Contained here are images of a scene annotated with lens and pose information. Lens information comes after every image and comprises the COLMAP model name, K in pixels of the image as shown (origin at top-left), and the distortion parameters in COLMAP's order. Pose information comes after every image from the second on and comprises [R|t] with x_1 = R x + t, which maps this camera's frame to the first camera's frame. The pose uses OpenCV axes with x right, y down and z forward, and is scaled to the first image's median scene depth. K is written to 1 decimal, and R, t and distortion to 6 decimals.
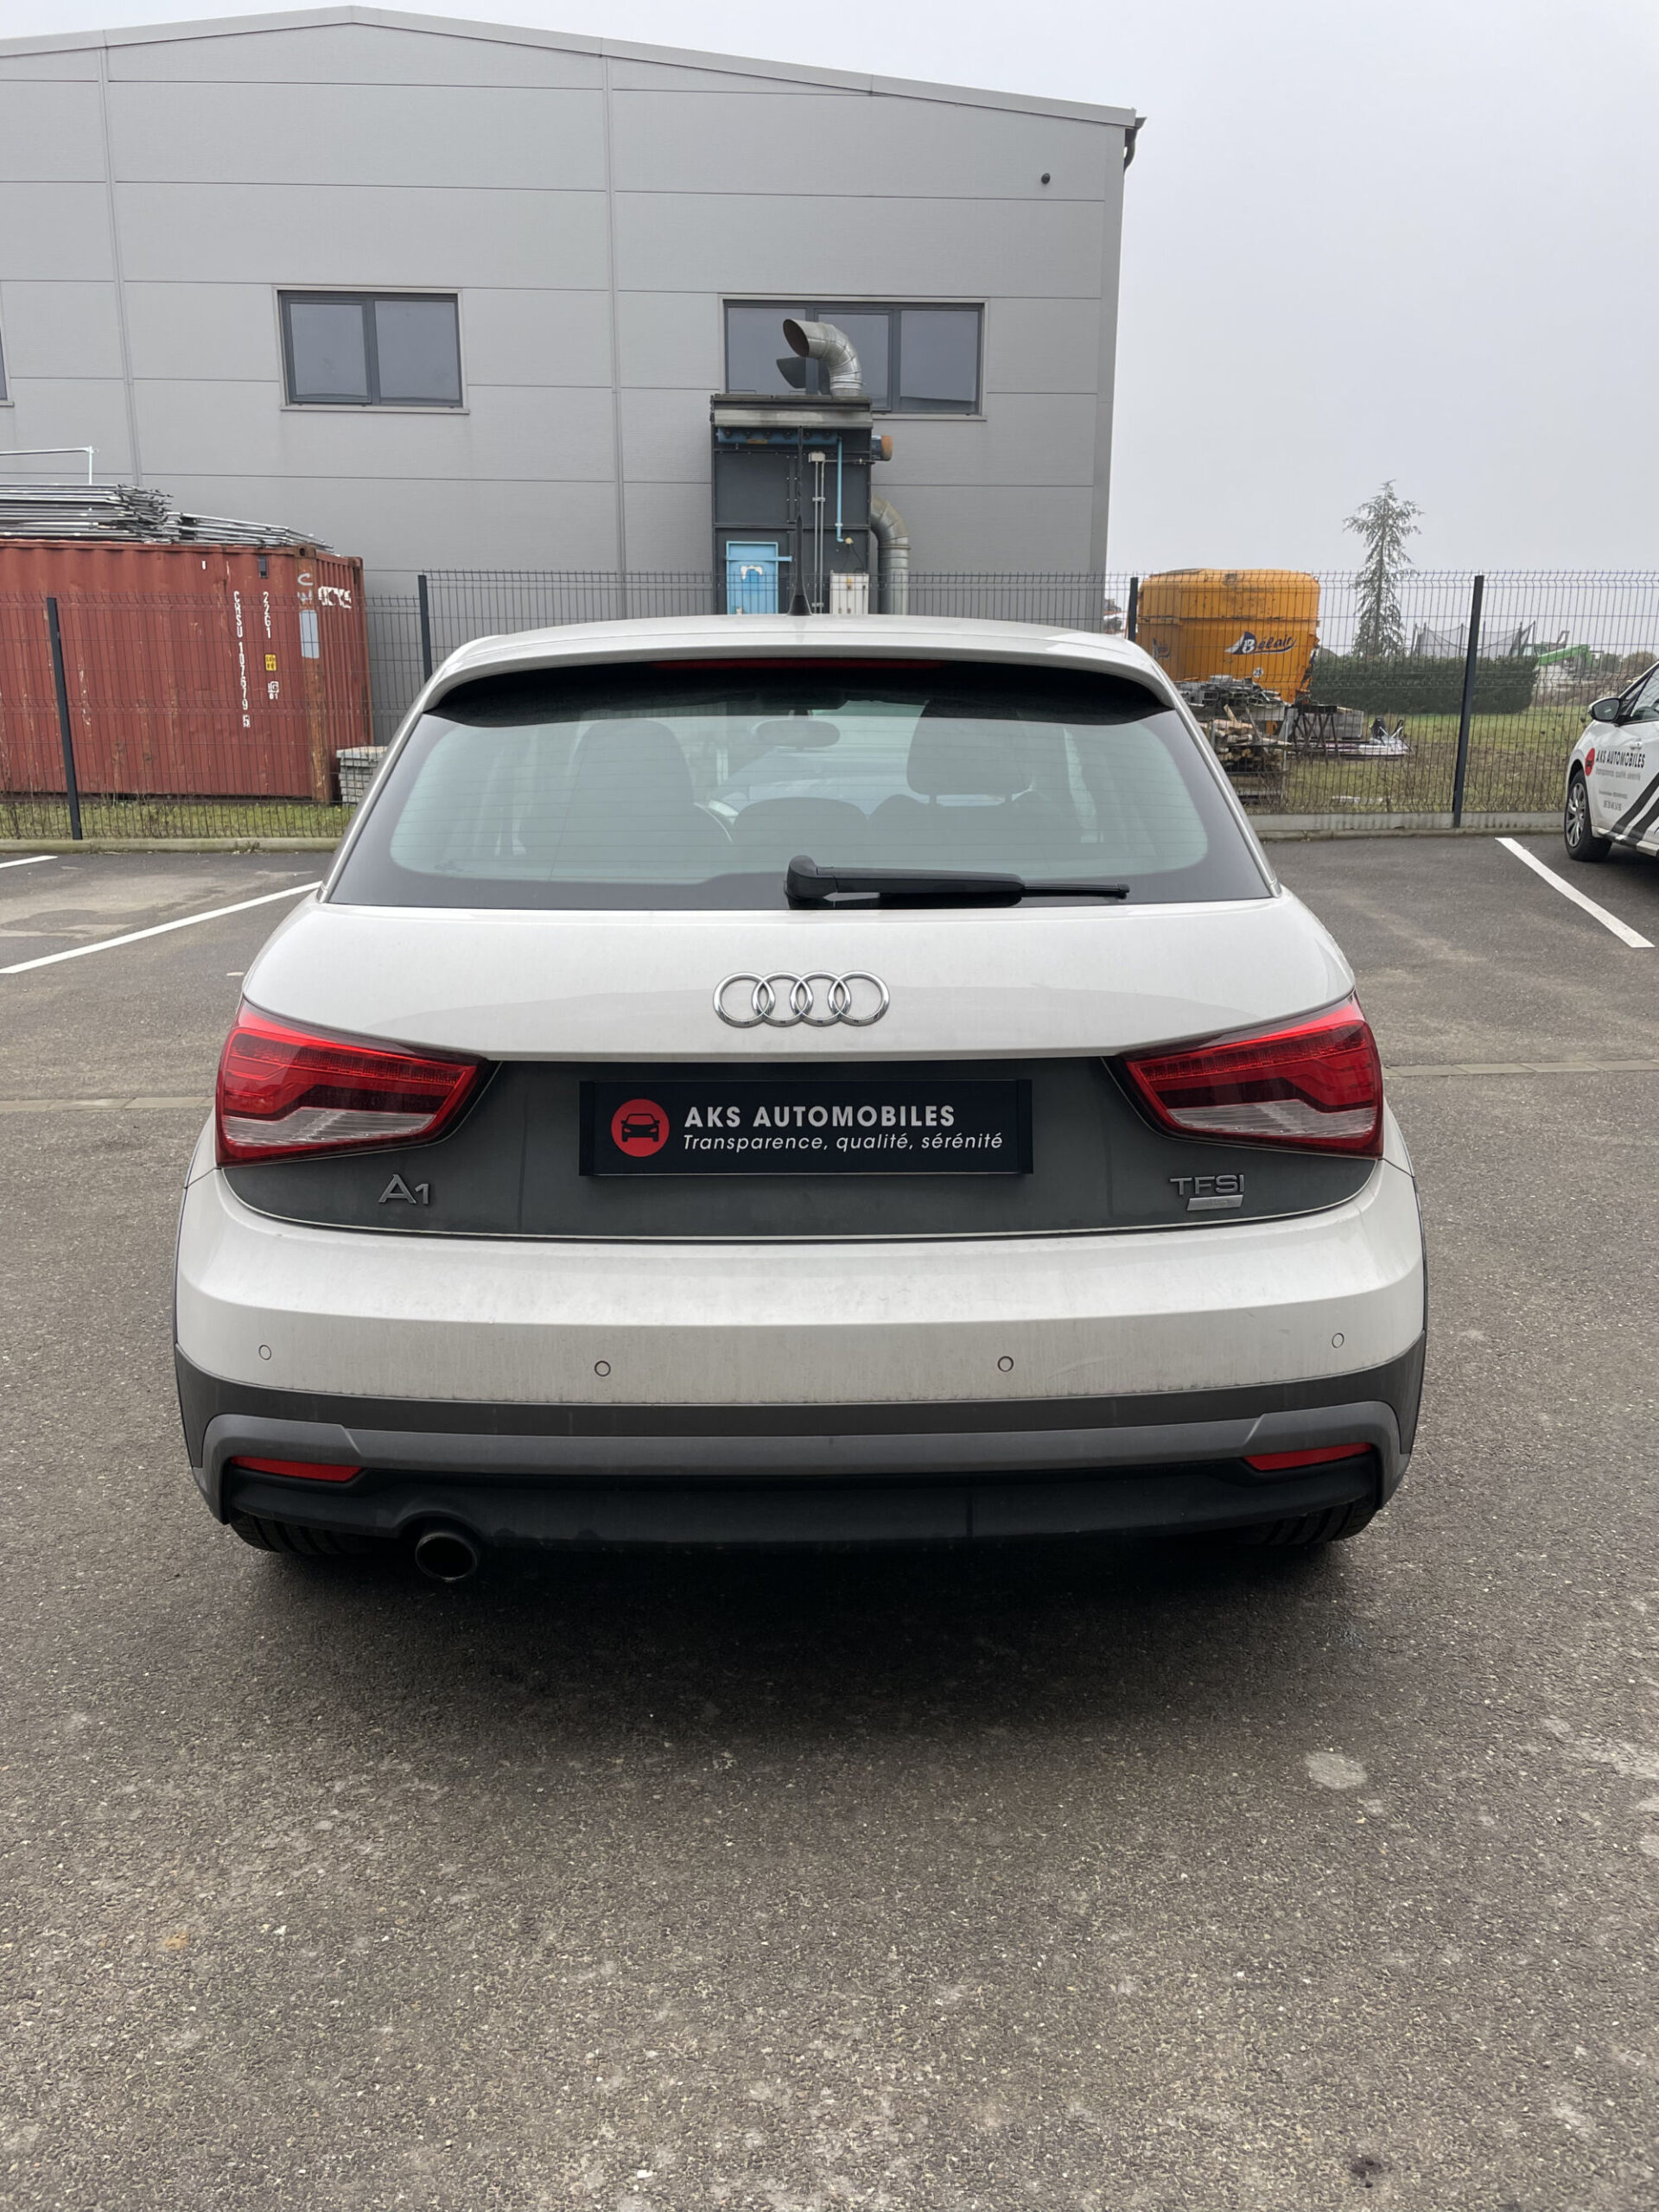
lens RADIAL K [[1666.2, 0, 829.5], [0, 1666.2, 1106.0], [0, 0, 1]] dist [0.102990, -0.140620]
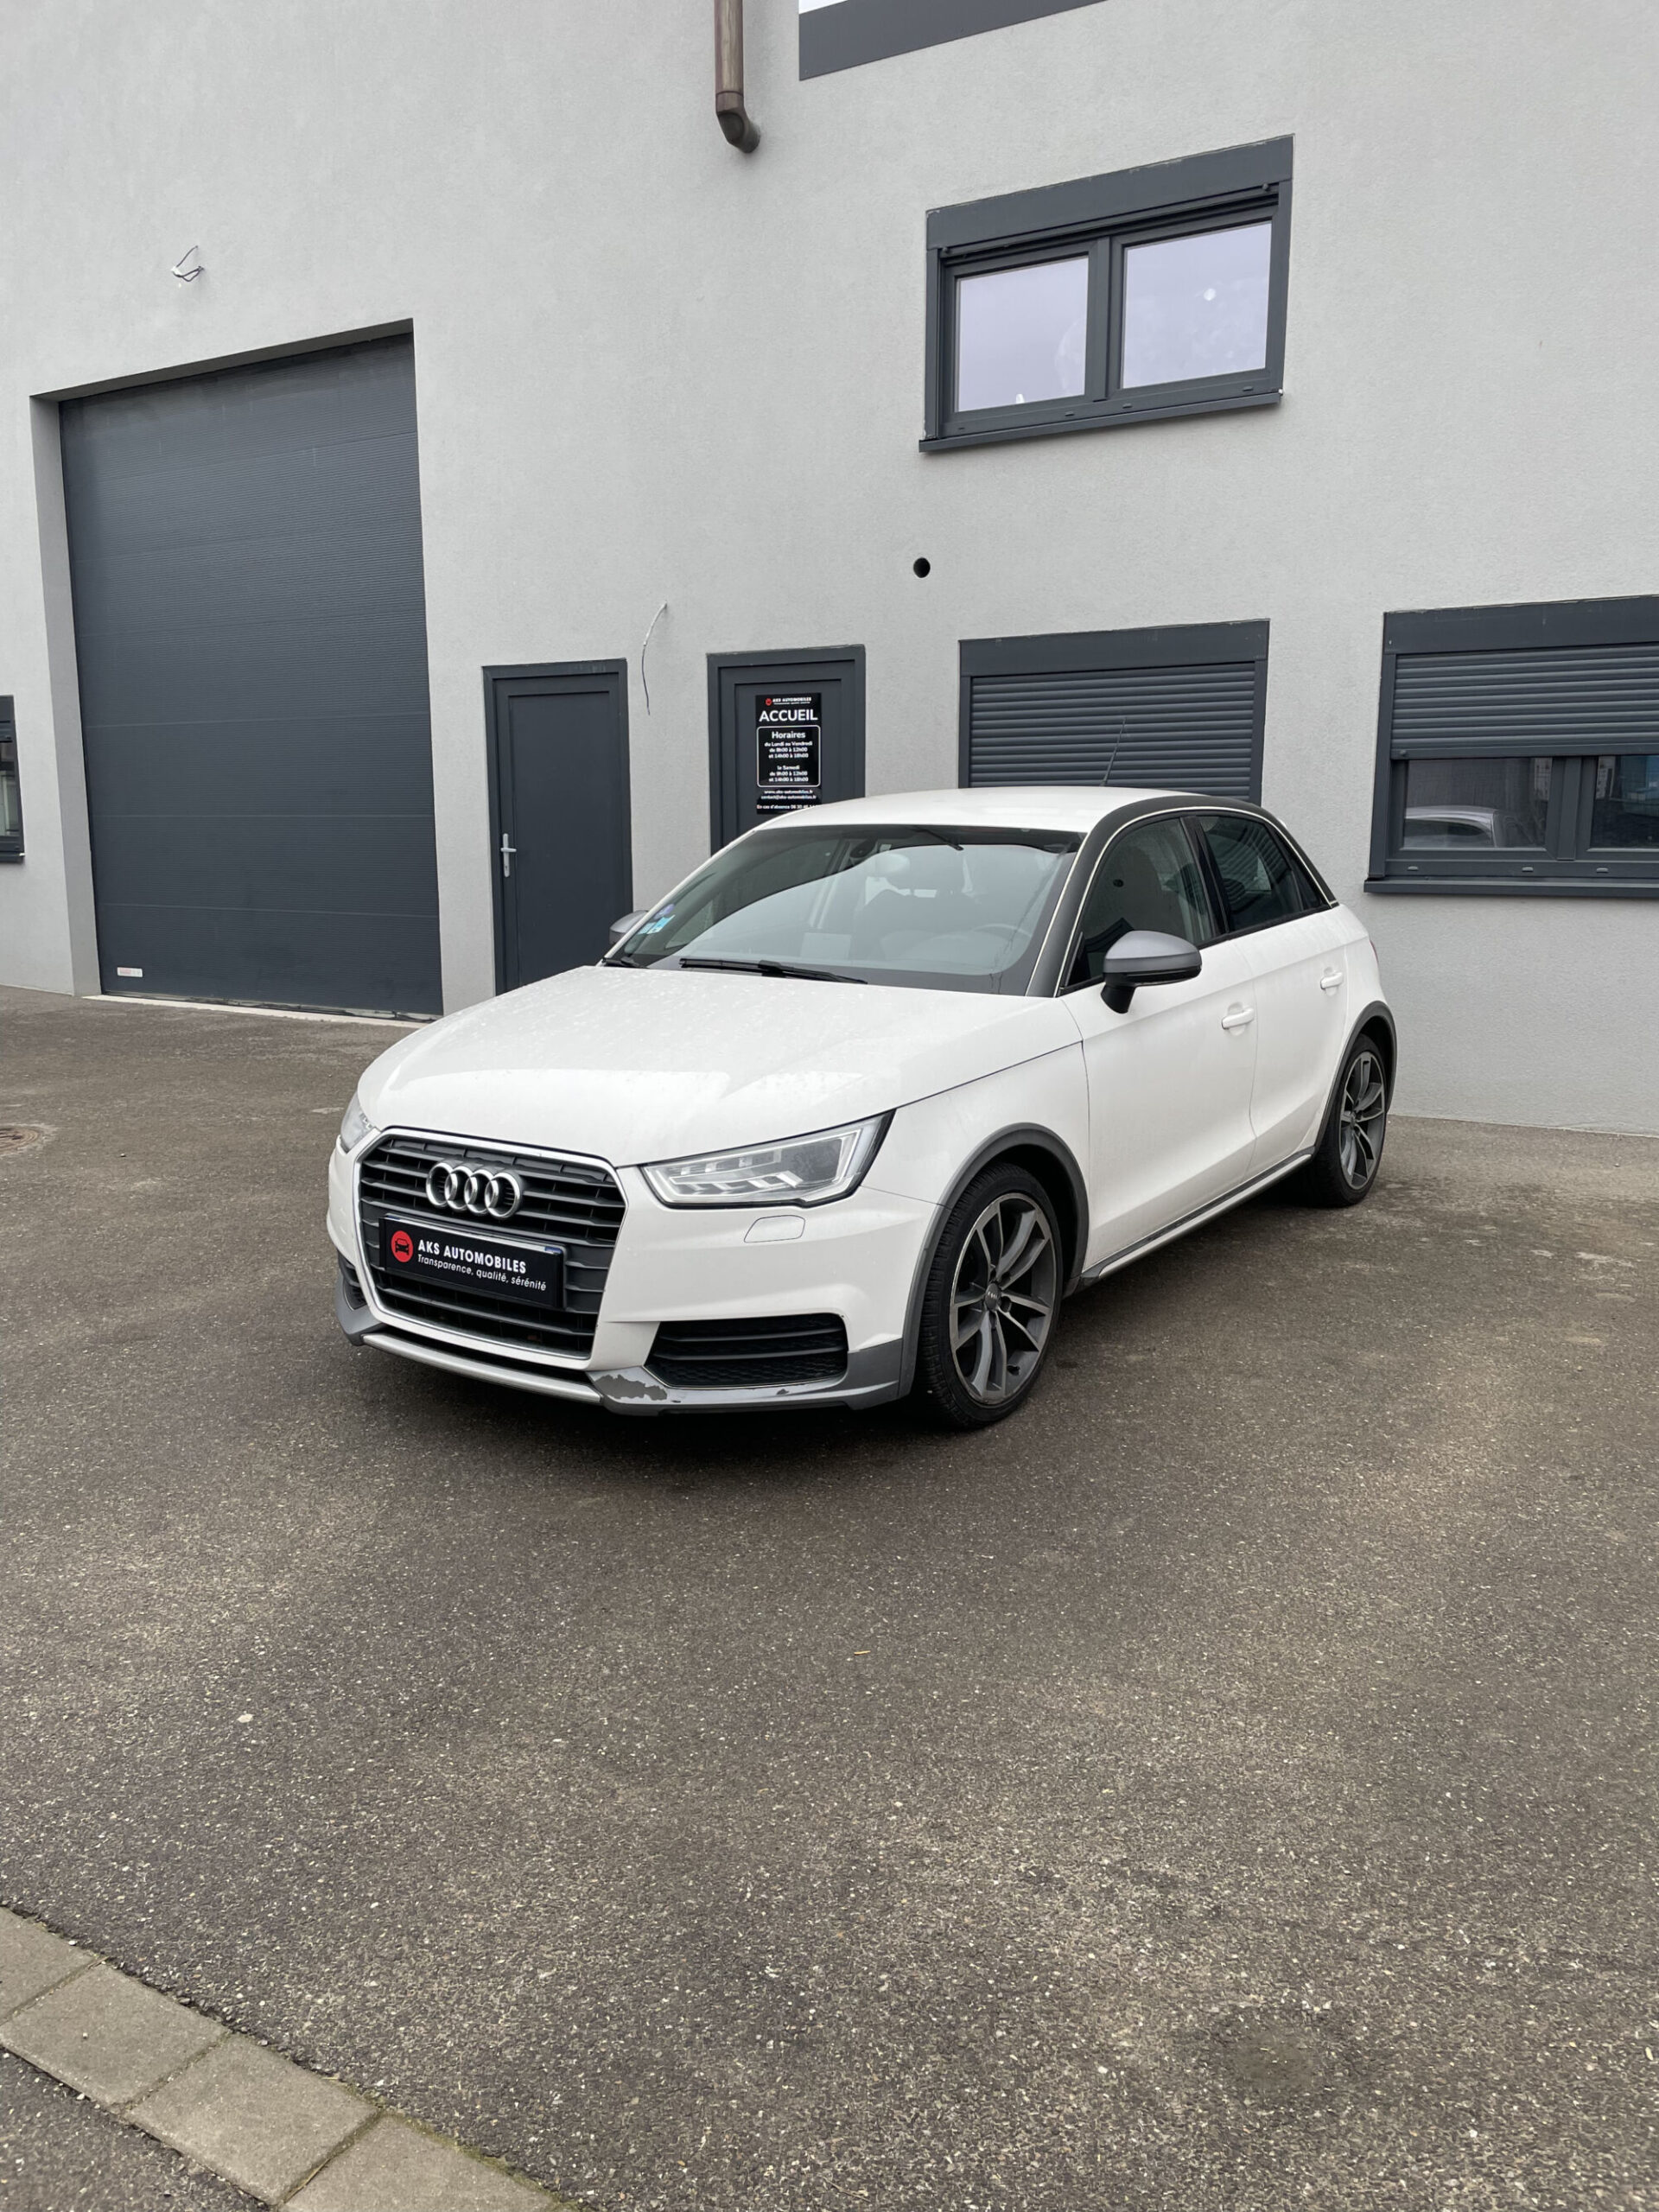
lens RADIAL K [[1672.1, 0, 842.9], [0, 1672.1, 1109.6], [0, 0, 1]] dist [0.095136, -0.131211]
pose [[-0.812656, -0.097381, 0.574550, -1.243996], [0.141716, 0.923315, 0.356940, -0.734101], [-0.565250, 0.371493, -0.736536, 2.886329]]
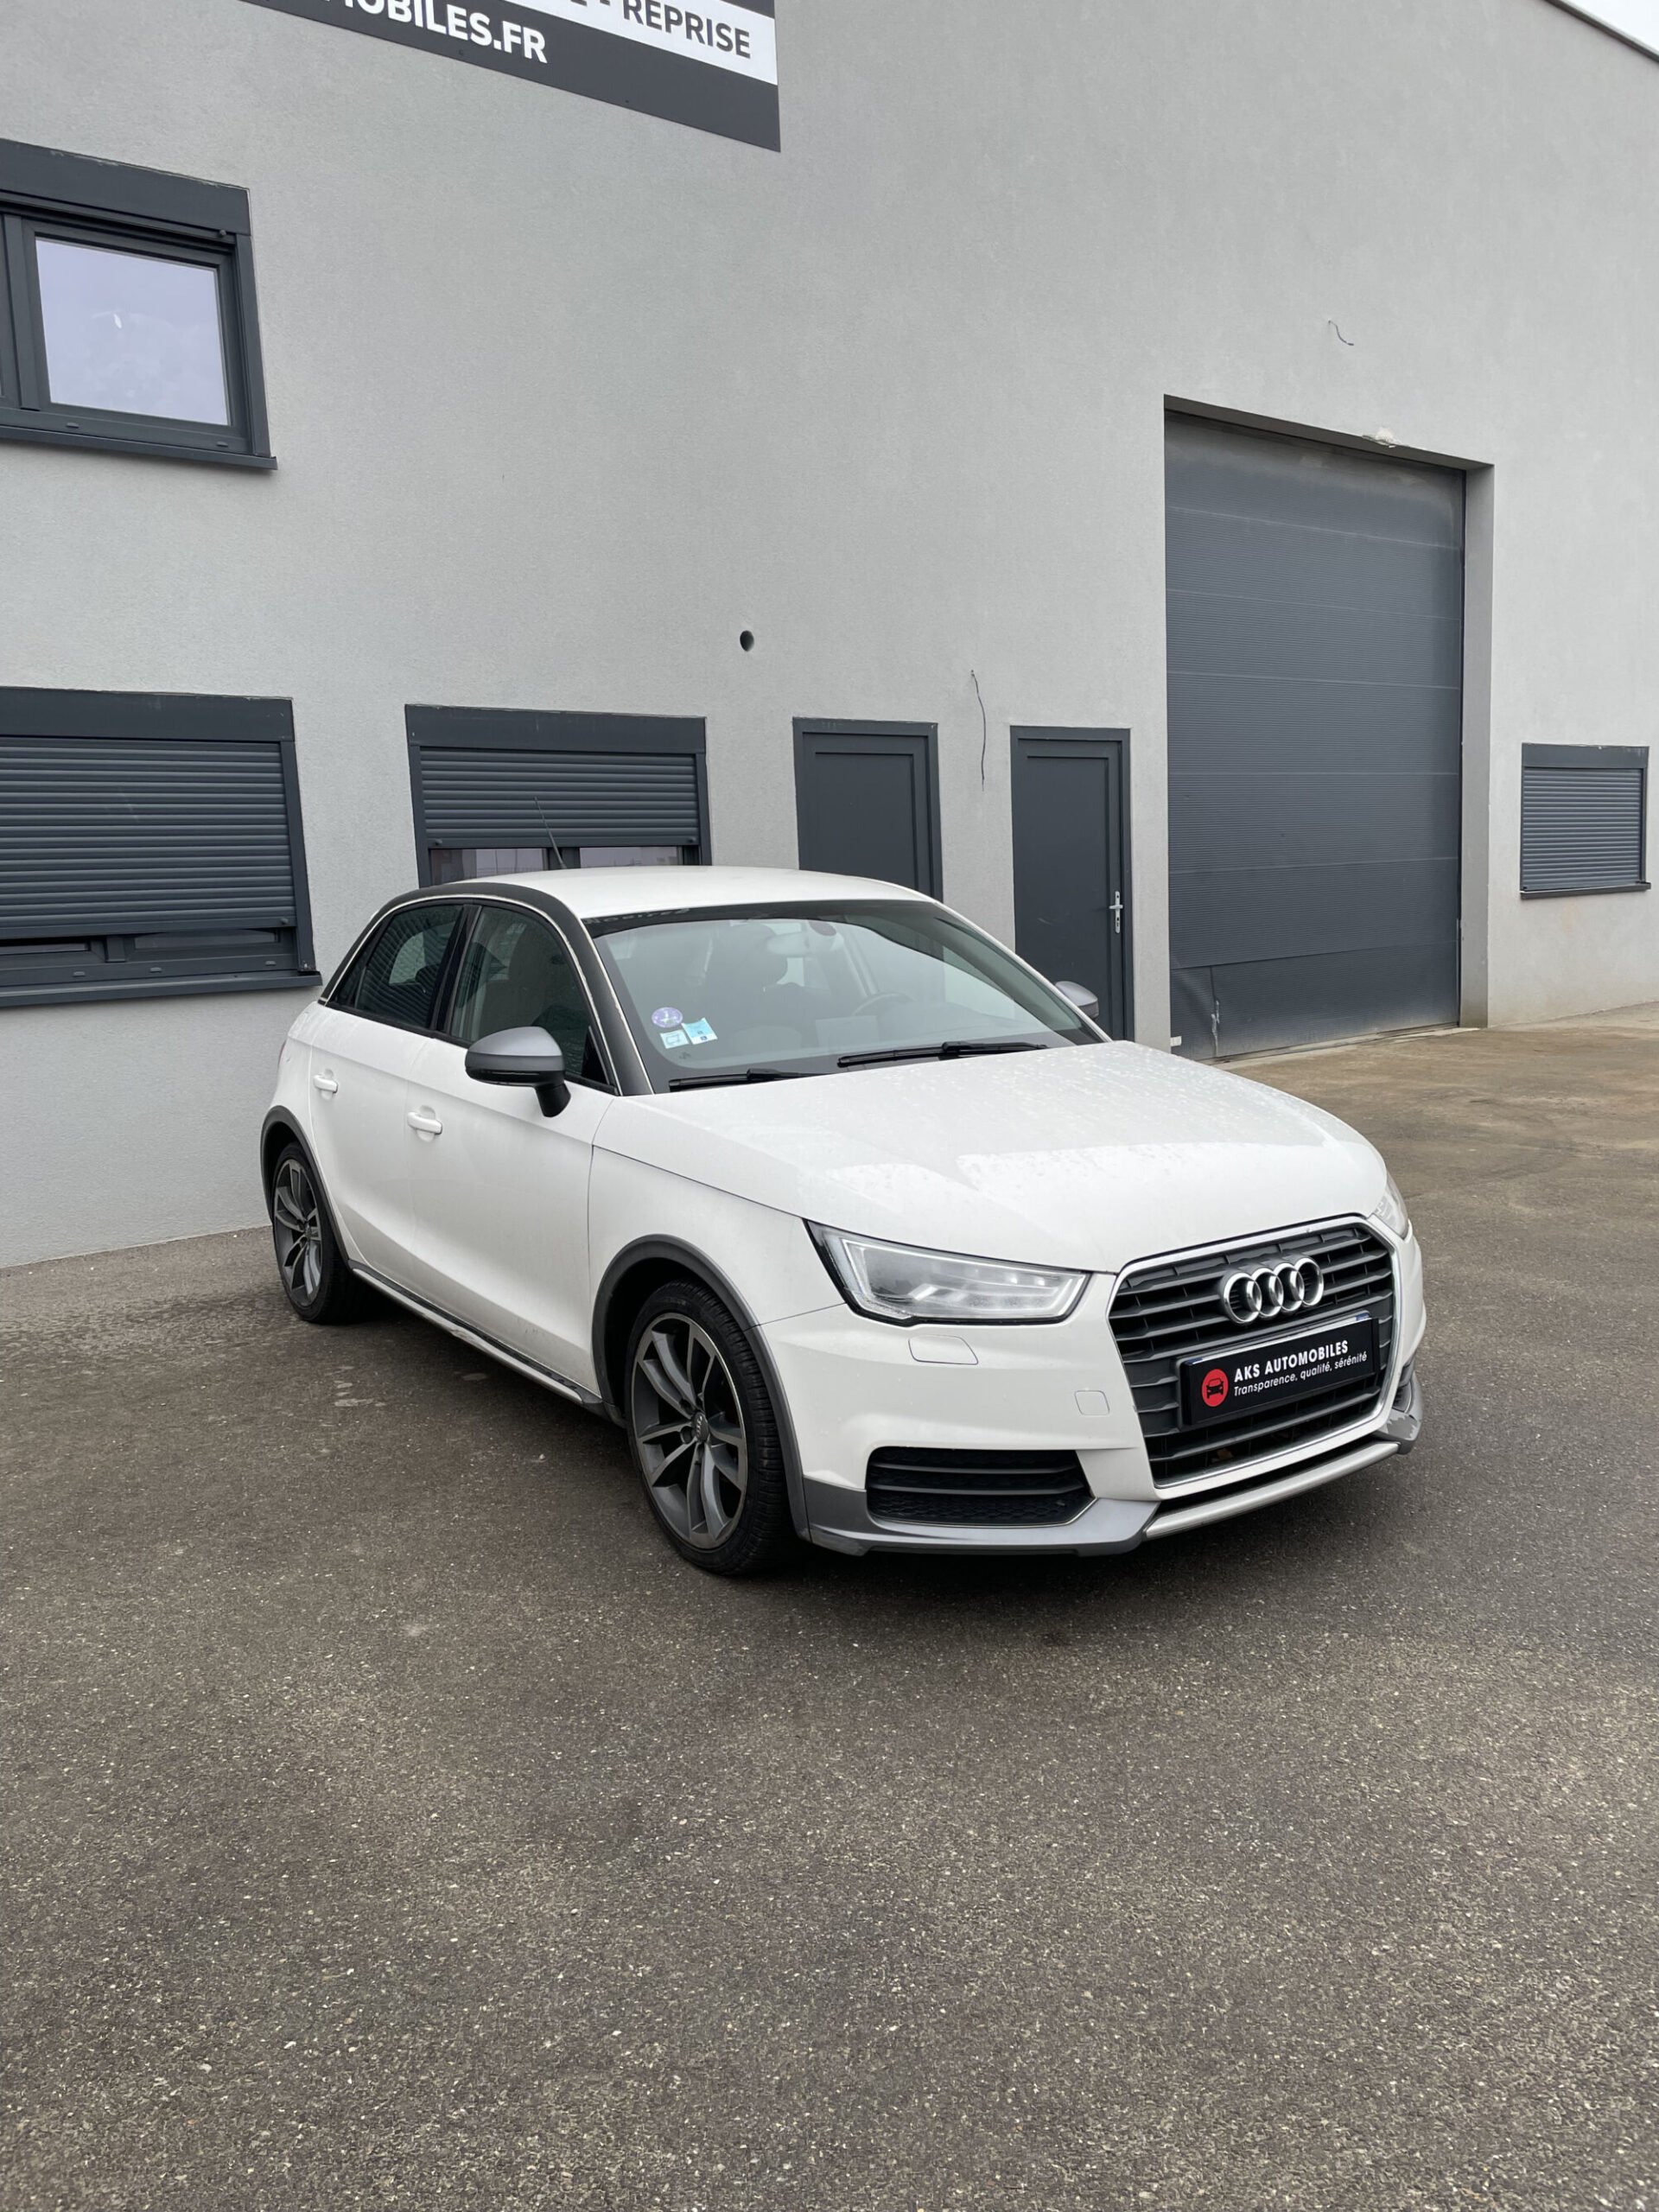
lens RADIAL K [[1672.9, 0, 837.6], [0, 1672.9, 1114.9], [0, 0, 1]] dist [0.094734, -0.124332]
pose [[-0.827059, 0.110997, -0.551048, 1.065721], [-0.095238, 0.938468, 0.331975, -0.728428], [0.553989, 0.327044, -0.765597, 2.785641]]
